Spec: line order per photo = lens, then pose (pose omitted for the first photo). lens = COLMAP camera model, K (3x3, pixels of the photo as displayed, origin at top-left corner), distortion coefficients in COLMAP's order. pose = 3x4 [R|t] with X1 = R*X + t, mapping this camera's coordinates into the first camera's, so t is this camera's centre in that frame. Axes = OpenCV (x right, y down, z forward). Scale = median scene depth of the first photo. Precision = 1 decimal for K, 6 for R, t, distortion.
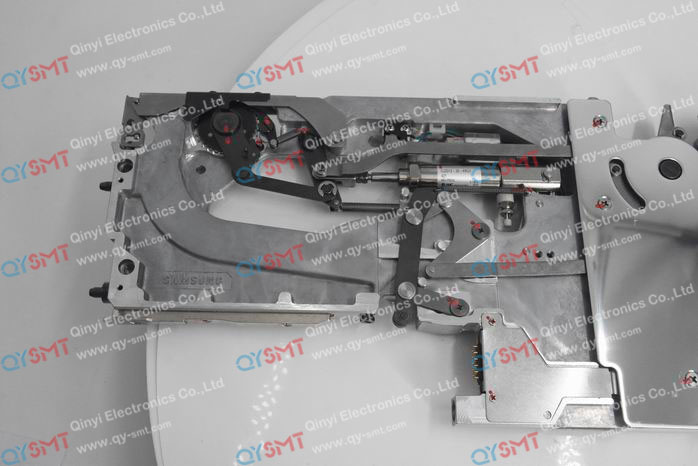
lens RADIAL K [[728.6, 0, 349.0], [0, 728.6, 233.0], [0, 0, 1]] dist [0.010767, 0.000607]
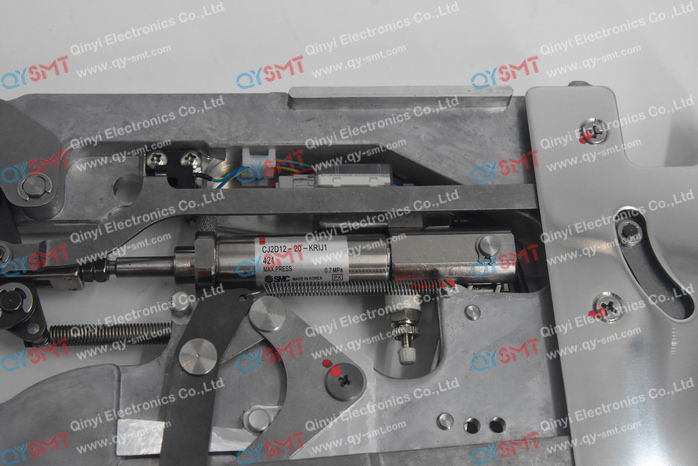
lens RADIAL K [[1126.8, 0, 349.0], [0, 1126.8, 233.0], [0, 0, 1]] dist [0.029884, 0.064438]
pose [[0.996881, -0.039896, 0.068085, 0.132194], [0.042793, 0.998216, -0.041627, -0.063071], [-0.066303, 0.044410, 0.996811, 0.275200]]
